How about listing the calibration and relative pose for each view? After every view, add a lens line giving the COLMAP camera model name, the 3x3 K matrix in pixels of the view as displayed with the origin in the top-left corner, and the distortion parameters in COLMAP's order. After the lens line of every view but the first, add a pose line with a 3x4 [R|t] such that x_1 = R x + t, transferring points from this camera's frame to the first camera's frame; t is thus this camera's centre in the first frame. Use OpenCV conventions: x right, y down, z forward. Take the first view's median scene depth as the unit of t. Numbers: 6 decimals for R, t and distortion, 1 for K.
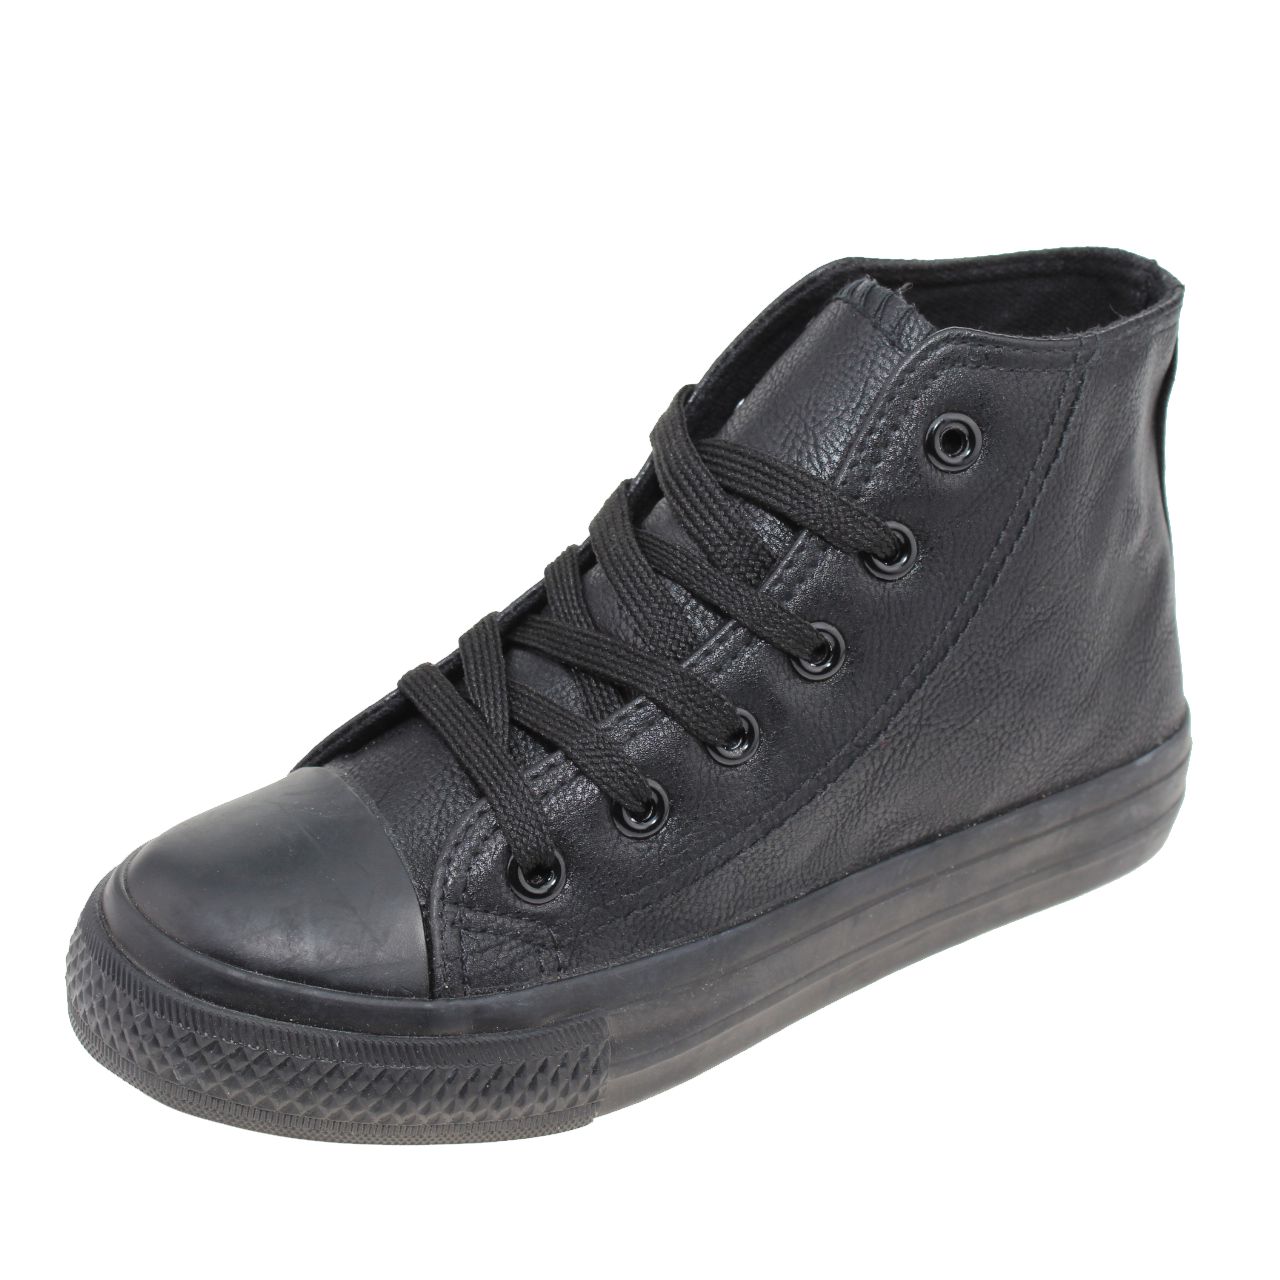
lens RADIAL K [[1604.1, 0, 641.0], [0, 1604.1, 646.5], [0, 0, 1]] dist [-0.095943, 0.000000]
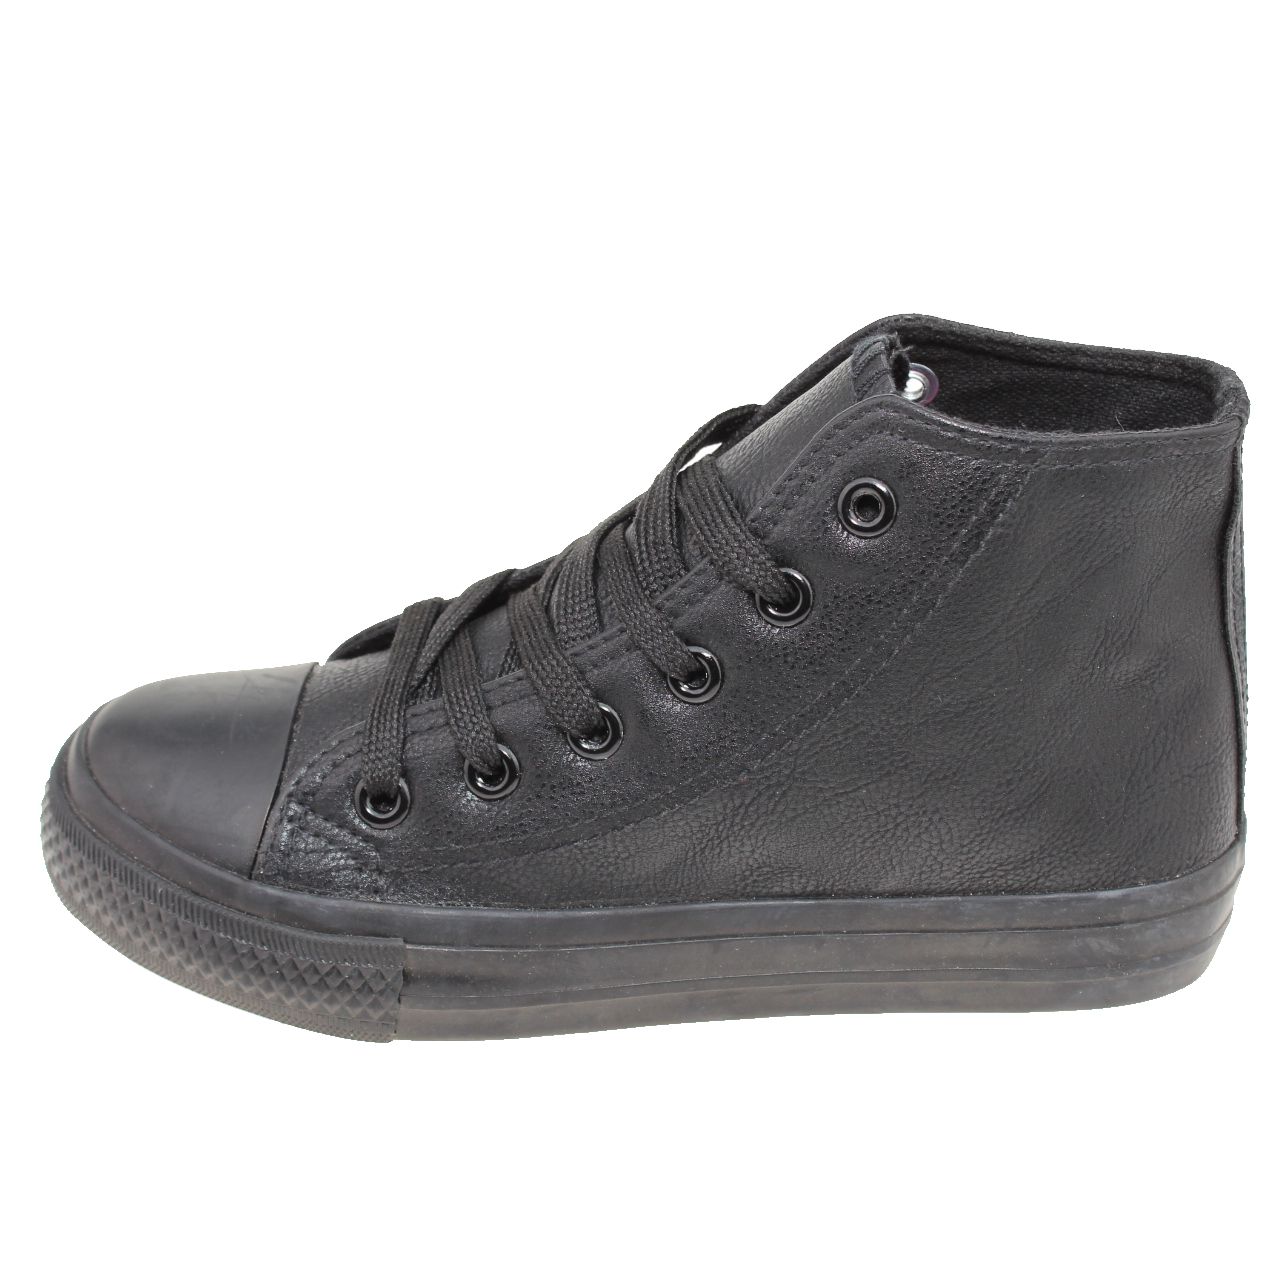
lens RADIAL K [[1546.1, 0, 640.9], [0, 1546.1, 633.2], [0, 0, 1]] dist [-0.072233, 0.000000]
pose [[0.926639, 0.267085, -0.264584, 0.316660], [-0.266542, 0.963048, 0.038657, -0.049263], [0.265132, 0.034702, 0.963588, 0.040274]]
